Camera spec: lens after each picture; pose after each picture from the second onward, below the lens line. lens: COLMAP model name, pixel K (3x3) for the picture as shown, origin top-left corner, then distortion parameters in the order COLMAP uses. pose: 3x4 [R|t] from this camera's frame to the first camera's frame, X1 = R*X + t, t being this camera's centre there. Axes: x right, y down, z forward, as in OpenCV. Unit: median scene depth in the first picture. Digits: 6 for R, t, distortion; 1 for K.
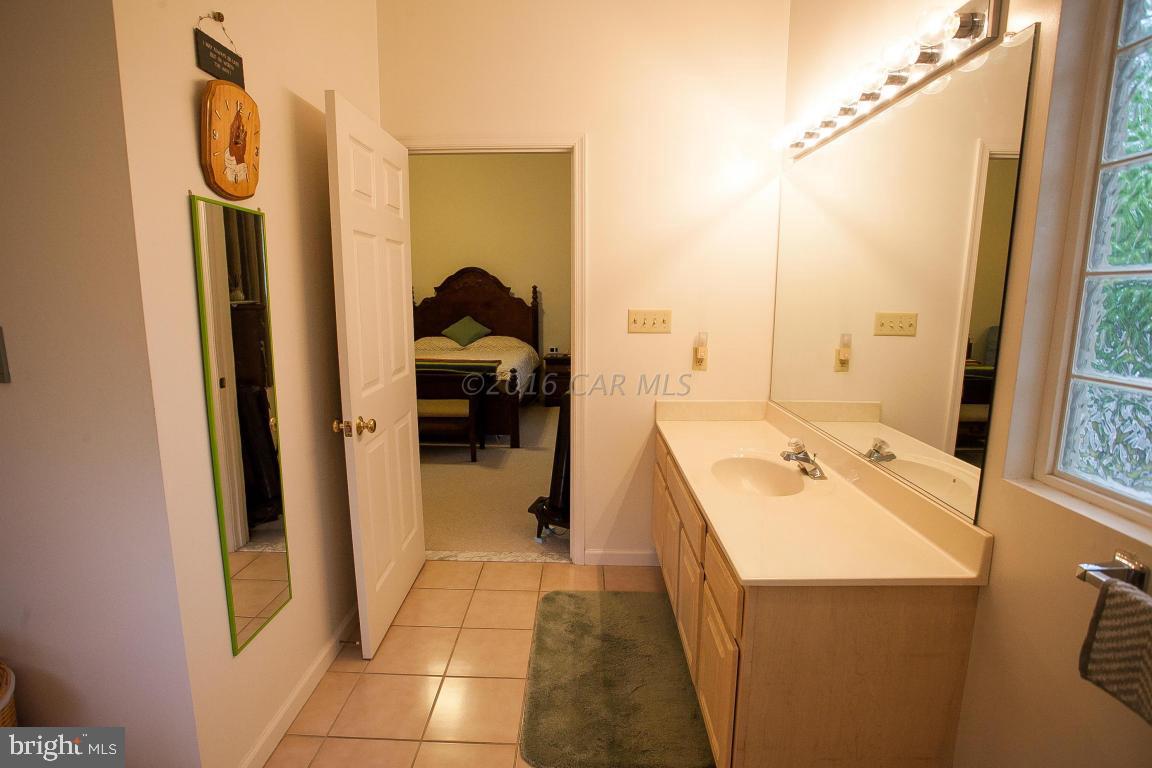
lens RADIAL K [[565.6, 0, 566.6], [0, 565.6, 386.1], [0, 0, 1]] dist [-0.066591, 0.025621]
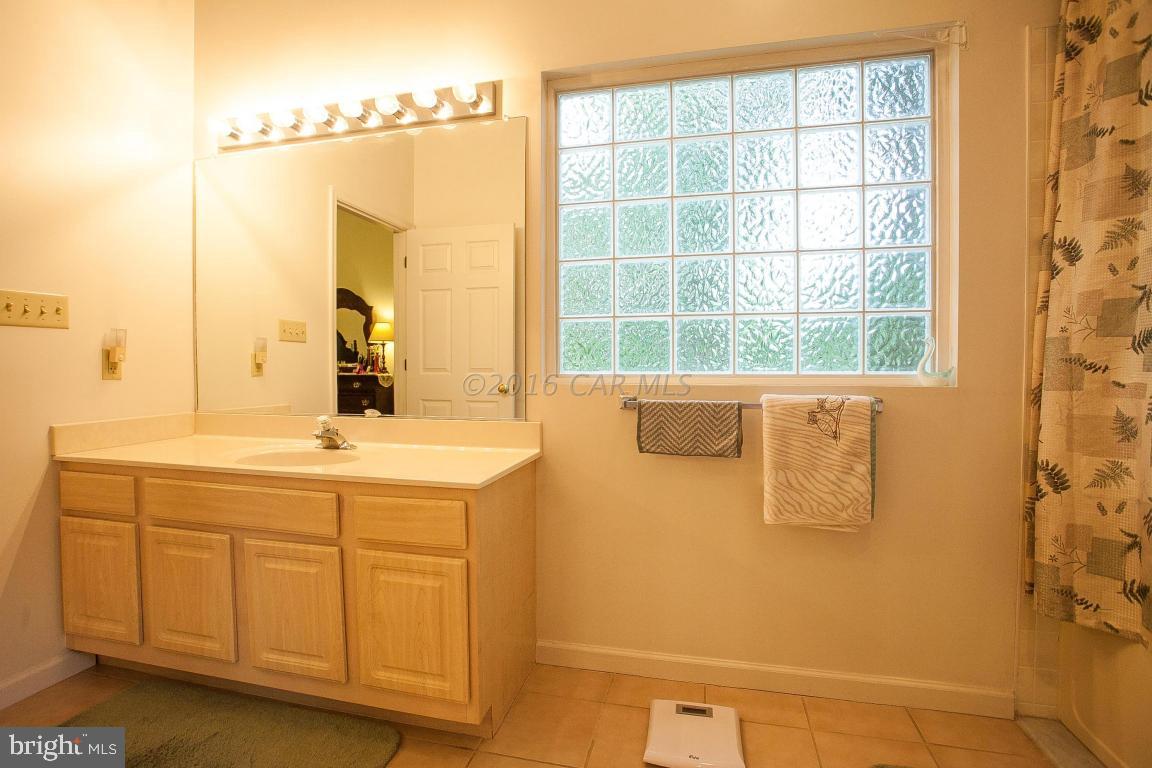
lens RADIAL K [[565.6, 0, 569.4], [0, 565.6, 383.7], [0, 0, 1]] dist [-0.066591, 0.025621]
pose [[0.213371, -0.033056, 0.976412, -0.364221], [0.165247, 0.986248, -0.002722, 0.084062], [-0.962895, 0.161930, 0.215900, 0.253958]]
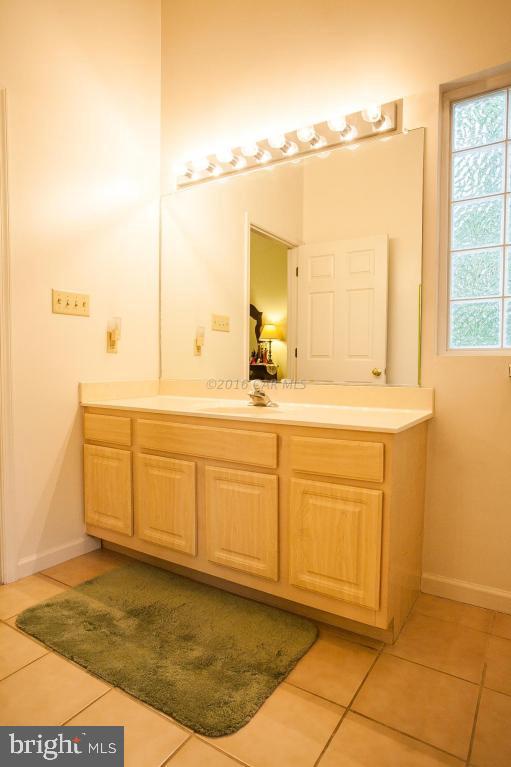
lens RADIAL K [[454.9, 0, 252.0], [0, 454.9, 391.5], [0, 0, 1]] dist [-0.044514, 0.019011]
pose [[0.515301, -0.046043, 0.855771, -0.392056], [0.137411, 0.990076, -0.029472, 0.112406], [-0.845921, 0.132780, 0.516514, 0.336402]]
